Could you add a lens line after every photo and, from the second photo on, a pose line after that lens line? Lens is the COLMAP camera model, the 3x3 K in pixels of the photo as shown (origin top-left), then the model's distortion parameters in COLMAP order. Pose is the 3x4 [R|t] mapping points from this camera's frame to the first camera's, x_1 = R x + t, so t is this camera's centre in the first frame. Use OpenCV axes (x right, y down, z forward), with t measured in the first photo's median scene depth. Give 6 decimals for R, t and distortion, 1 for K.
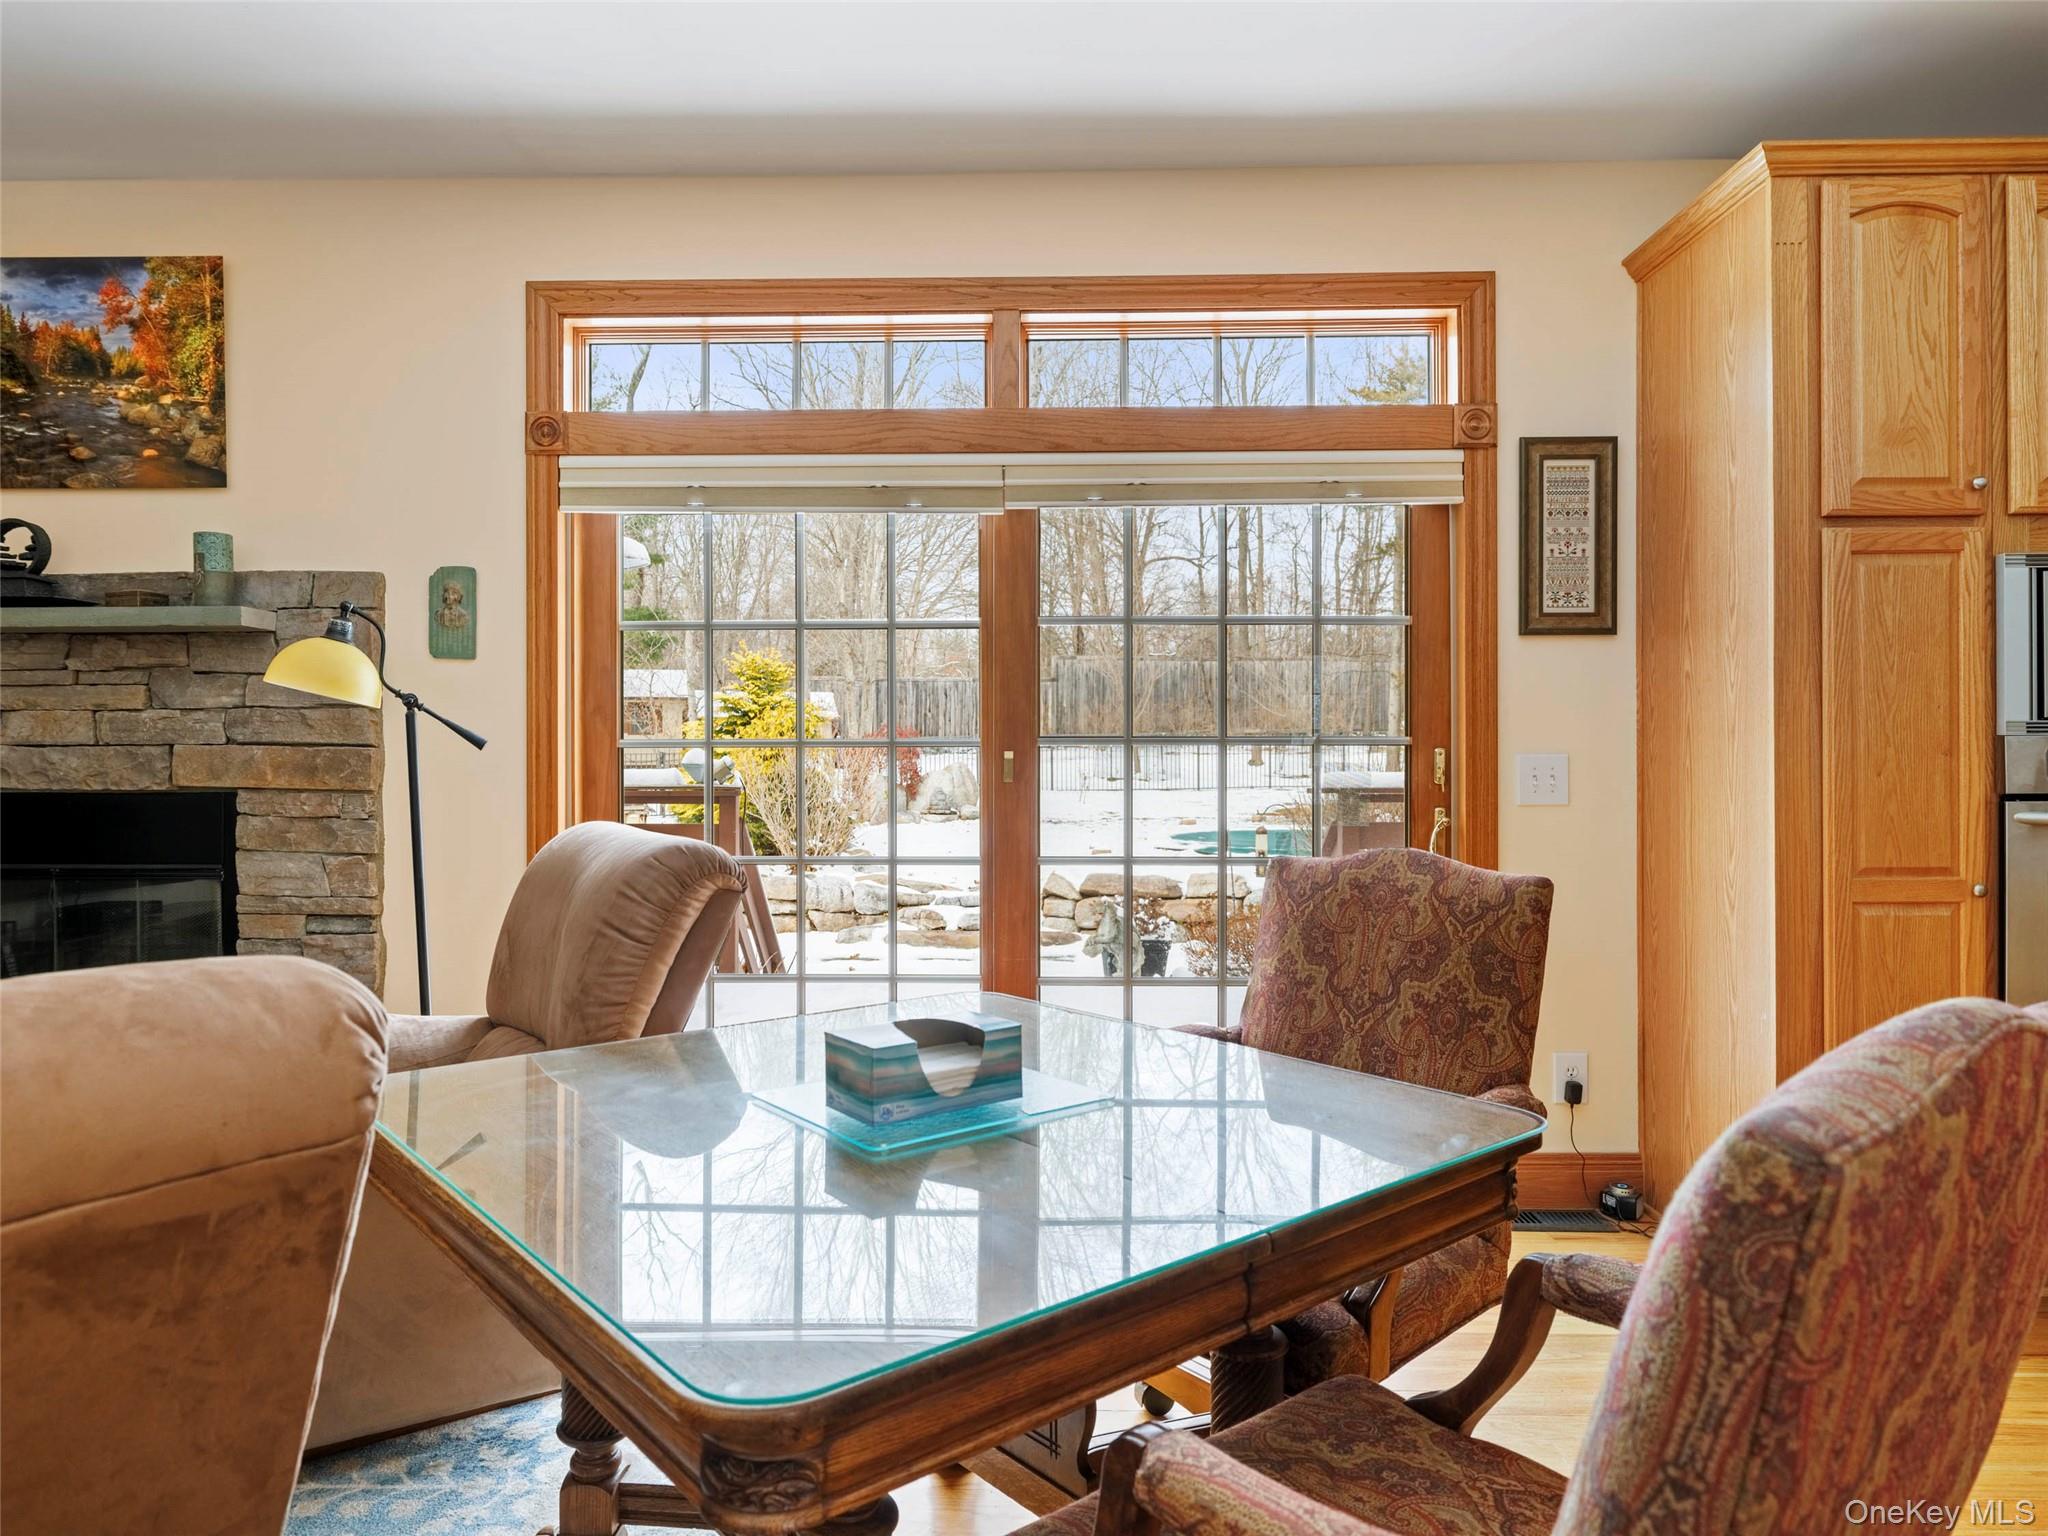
lens RADIAL K [[1299.7, 0, 984.0], [0, 1299.7, 755.2], [0, 0, 1]] dist [-0.002313, 0.000872]
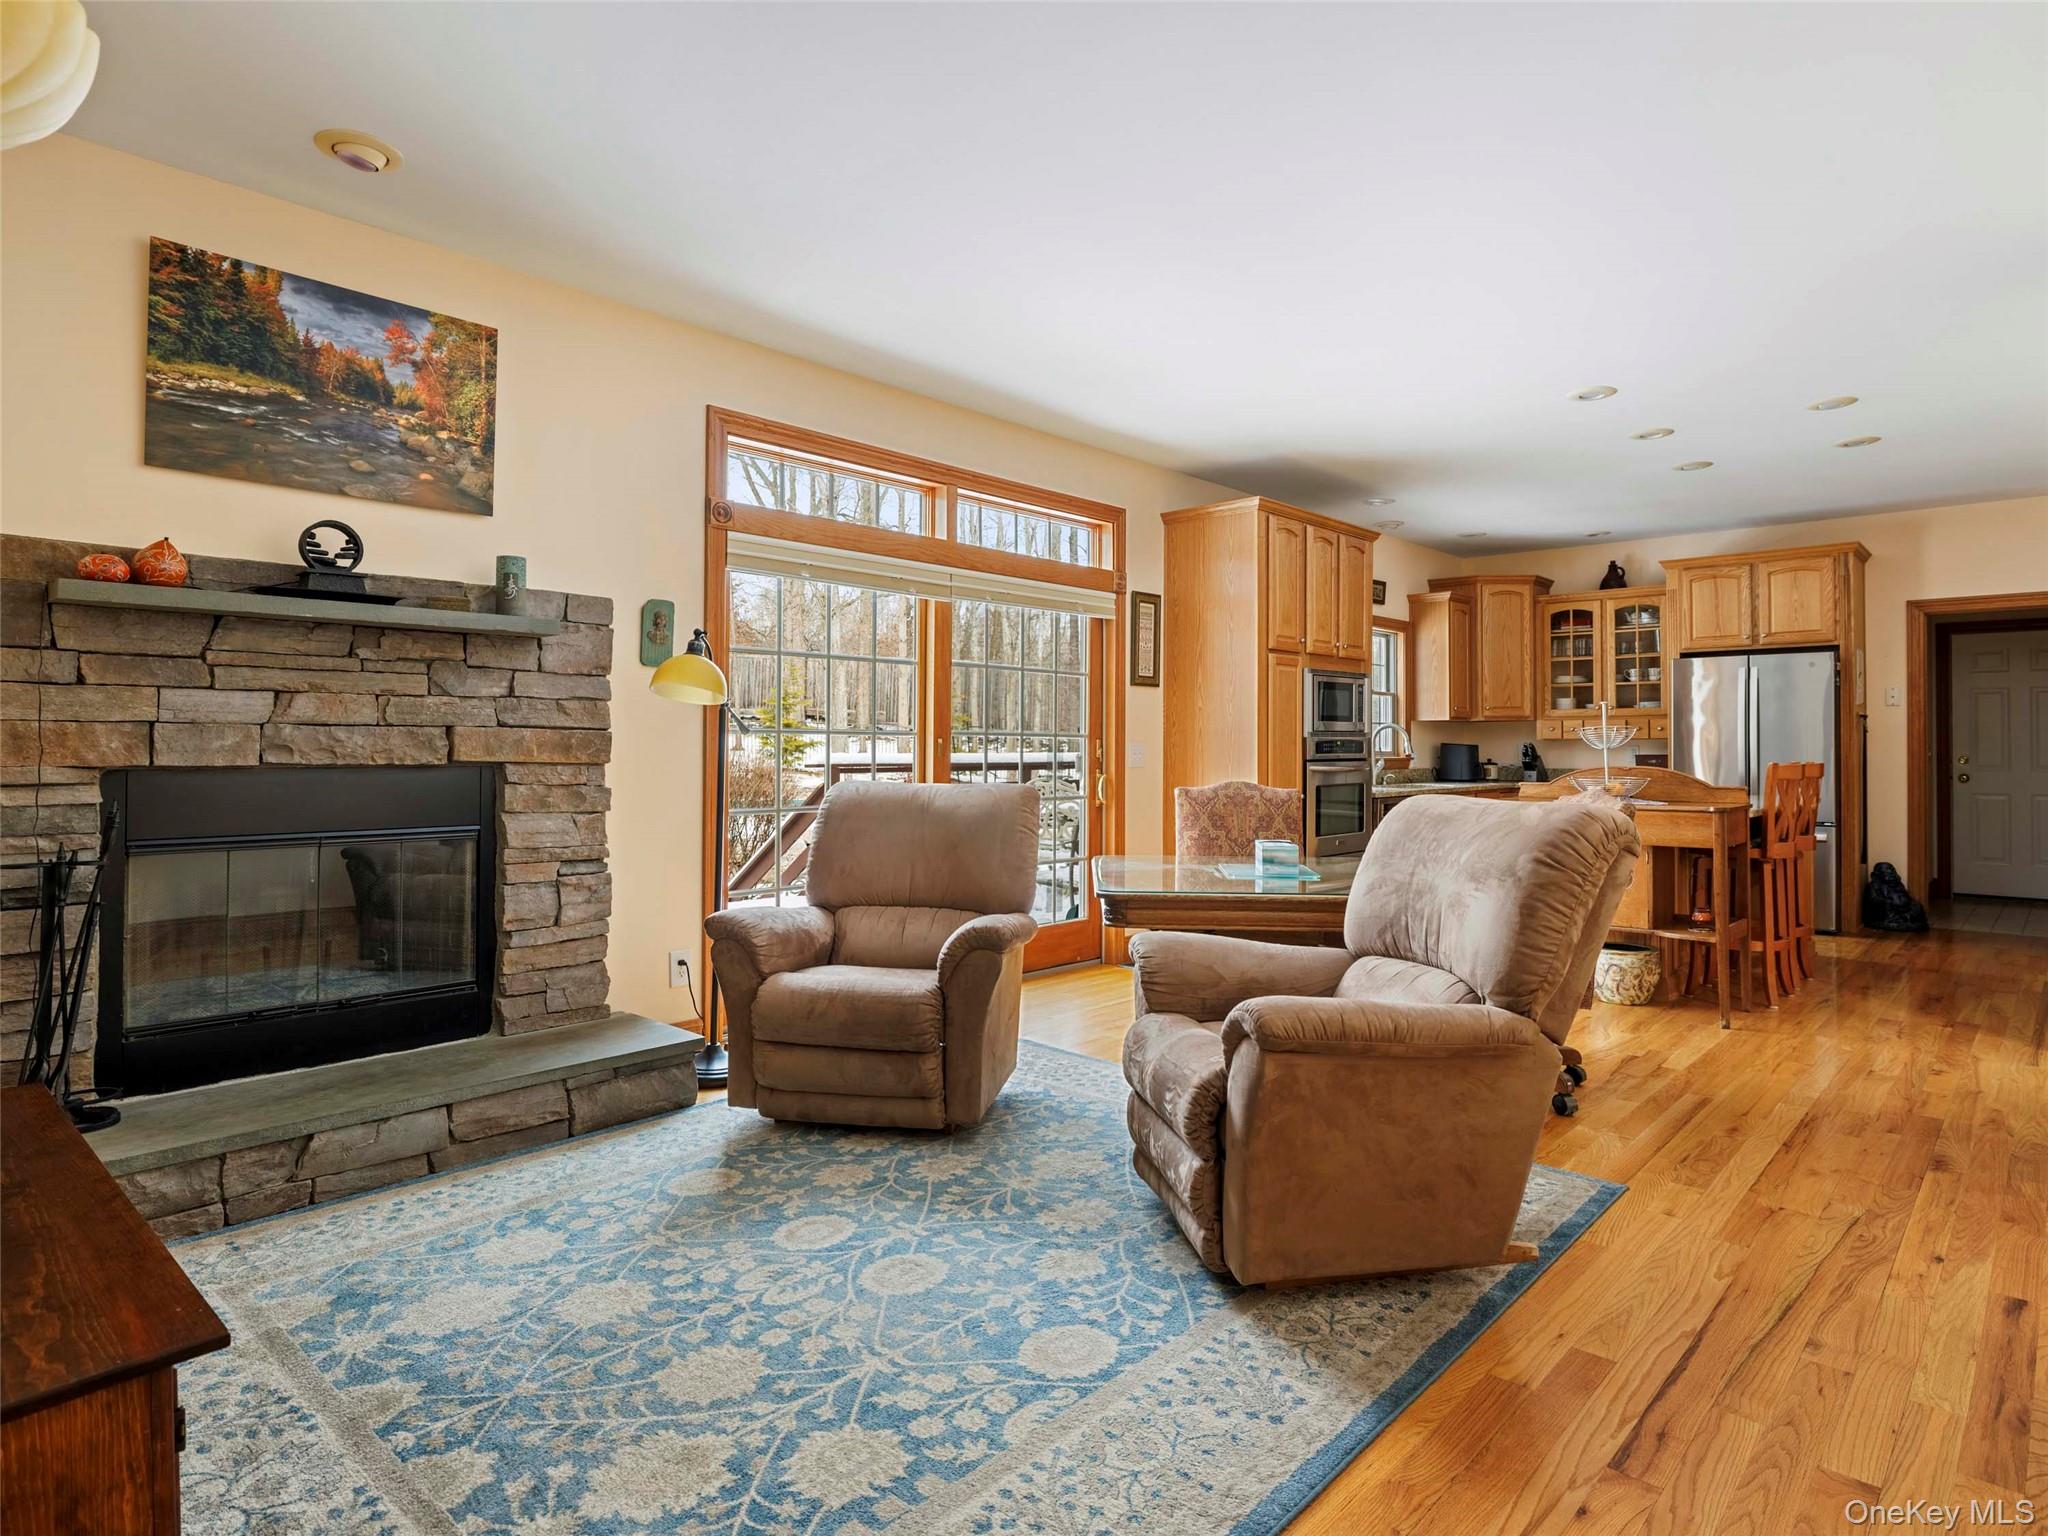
lens RADIAL K [[1143.5, 0, 1029.9], [0, 1143.5, 736.0], [0, 0, 1]] dist [-0.007840, 0.002096]
pose [[0.663642, 0.012295, 0.747949, -1.057768], [-0.008101, 0.999924, -0.009249, 0.006362], [-0.748006, 0.000079, 0.663692, -0.093089]]
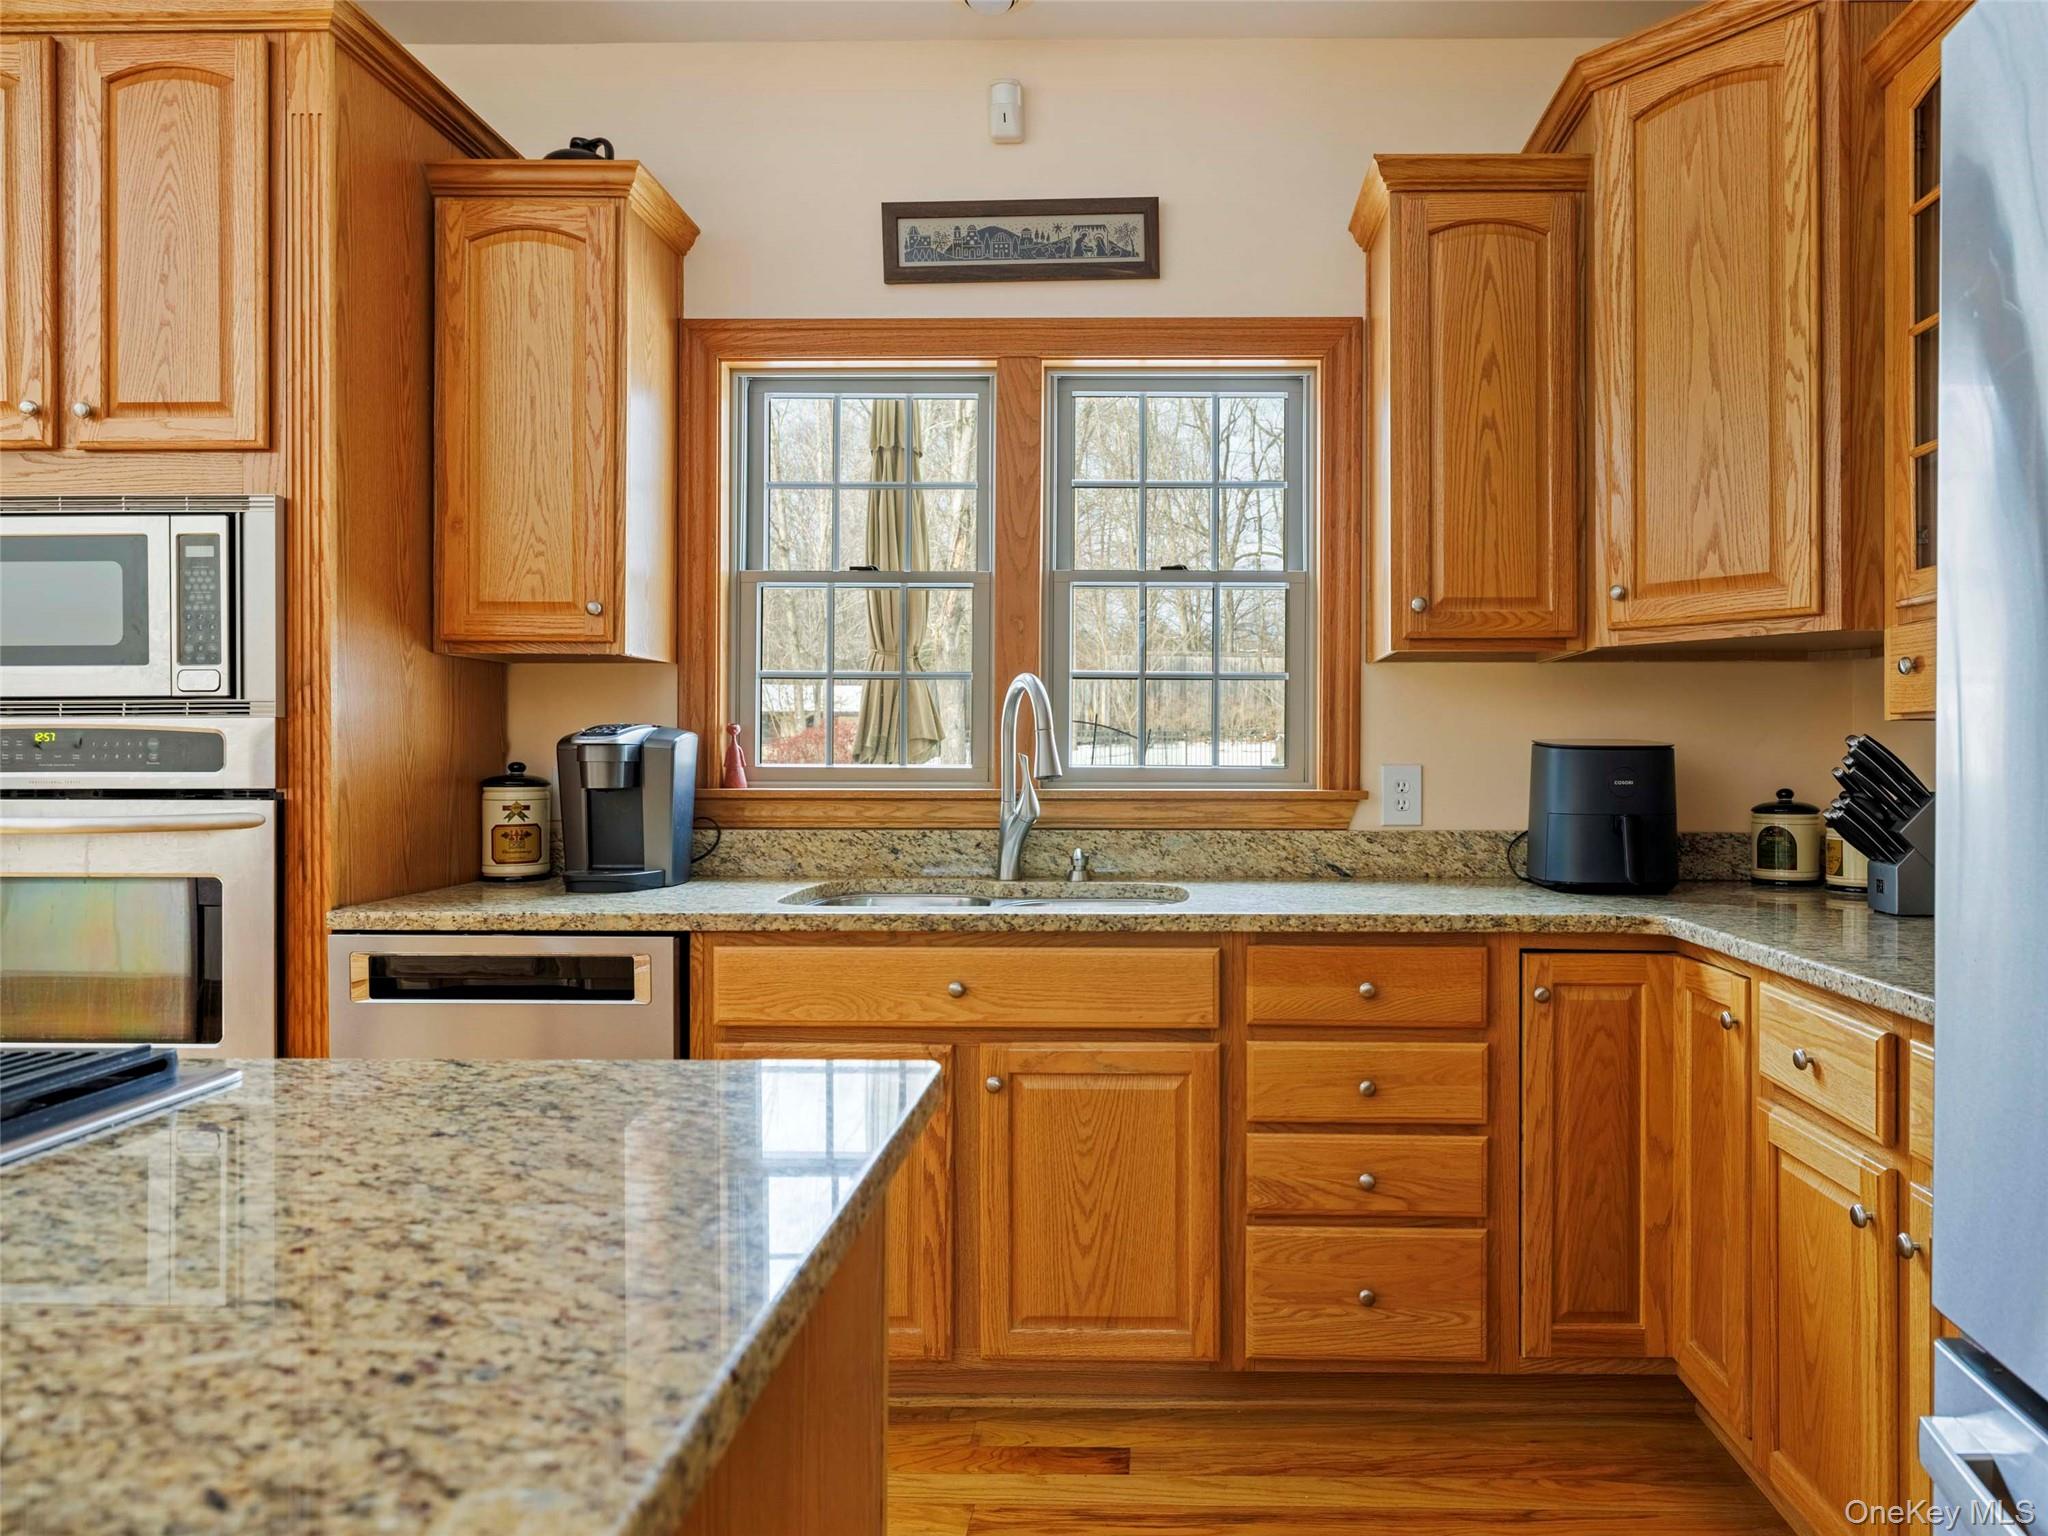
lens RADIAL K [[1299.7, 0, 1157.0], [0, 1299.7, 755.3], [0, 0, 1]] dist [-0.002313, 0.000872]
pose [[0.999920, 0.006842, 0.010623, 1.293917], [-0.006841, 0.999977, -0.000045, 0.001843], [-0.010623, -0.000028, 0.999944, 0.137950]]
